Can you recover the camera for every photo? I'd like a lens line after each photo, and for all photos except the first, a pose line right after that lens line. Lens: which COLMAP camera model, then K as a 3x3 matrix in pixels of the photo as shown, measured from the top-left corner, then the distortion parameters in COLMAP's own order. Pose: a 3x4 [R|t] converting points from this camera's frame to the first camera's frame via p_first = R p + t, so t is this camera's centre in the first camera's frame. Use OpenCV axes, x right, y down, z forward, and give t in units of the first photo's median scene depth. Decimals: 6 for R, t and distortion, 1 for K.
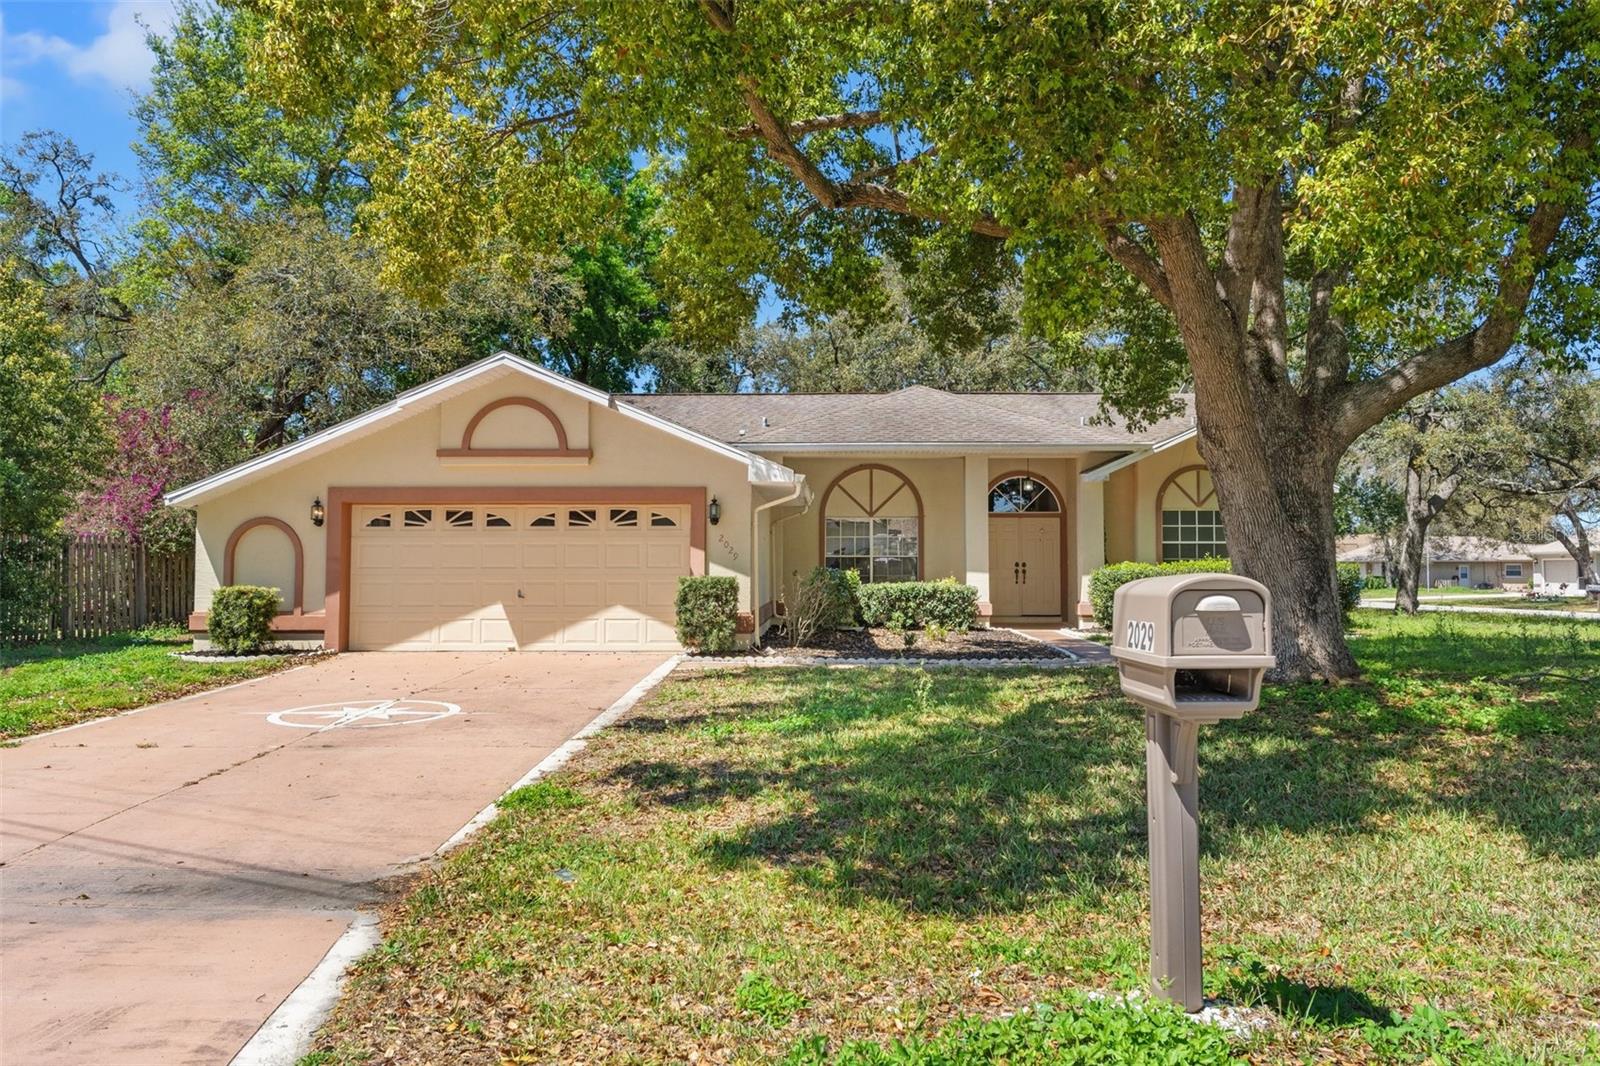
lens RADIAL K [[1205.9, 0, 800.1], [0, 1205.9, 530.4], [0, 0, 1]] dist [0.003022, 0.000177]
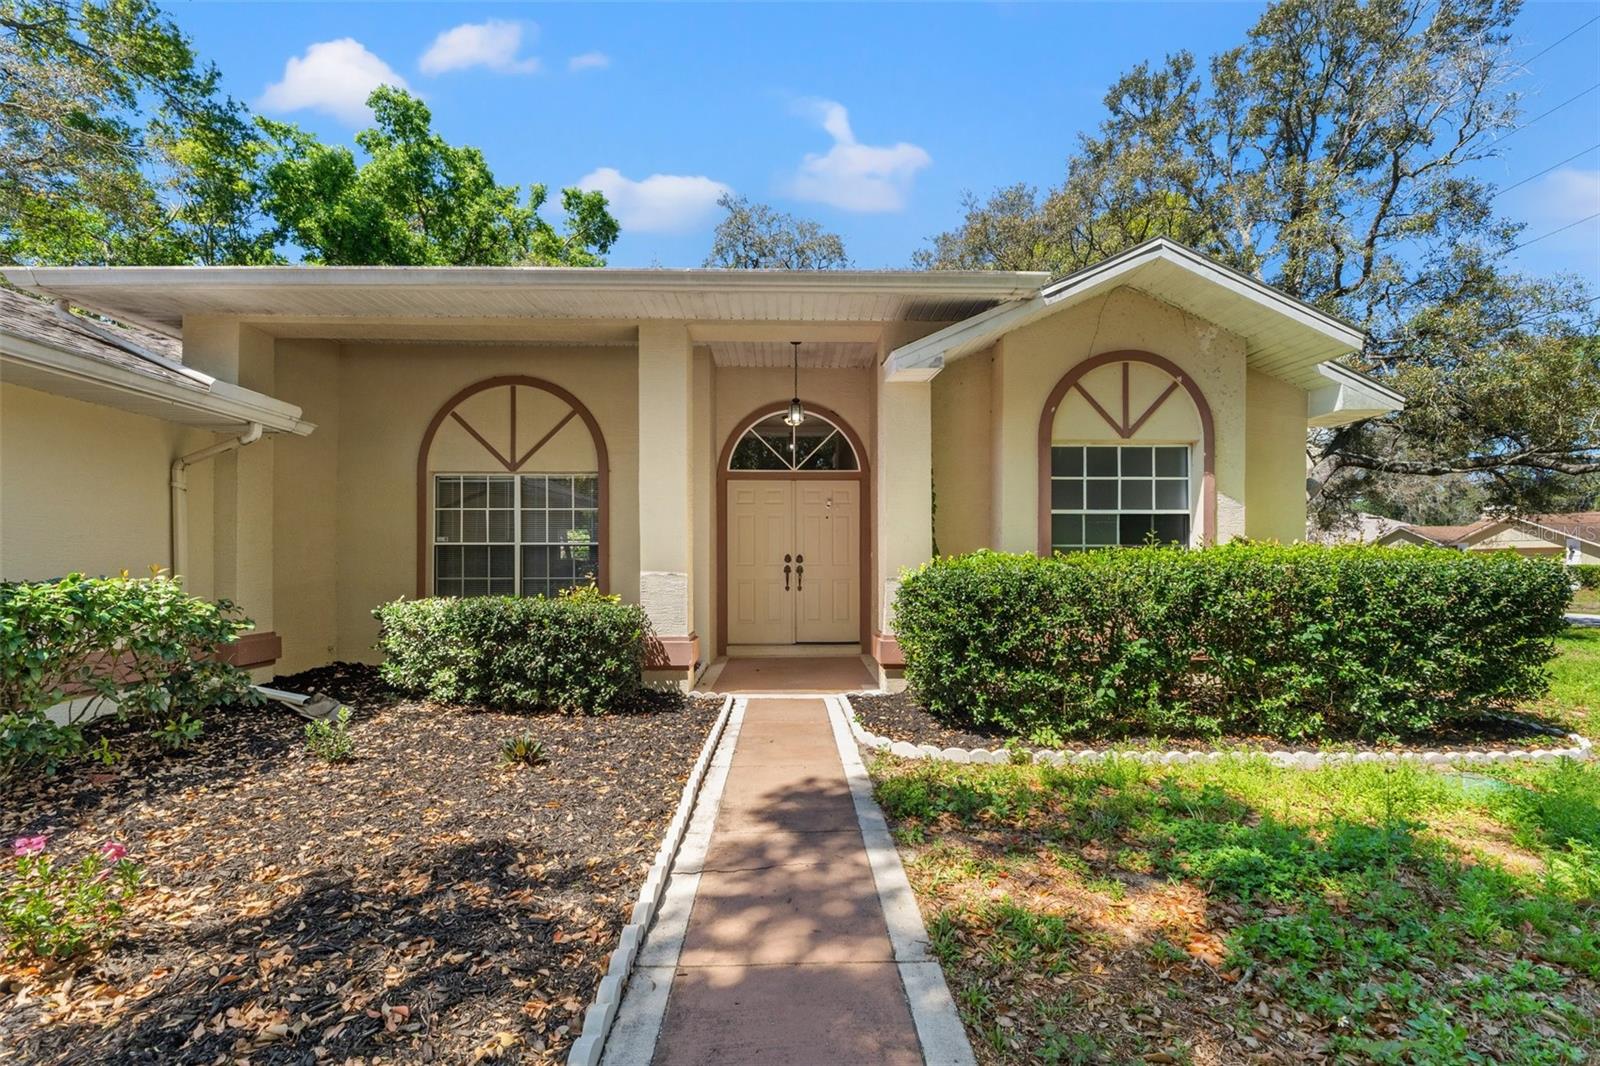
lens RADIAL K [[681.9, 0, 792.4], [0, 681.9, 564.7], [0, 0, 1]] dist [-0.008159, 0.000514]
pose [[0.999071, -0.000641, 0.043091, 0.185404], [-0.000828, 0.999420, 0.034055, 0.022046], [-0.043088, -0.034059, 0.998491, 0.731748]]
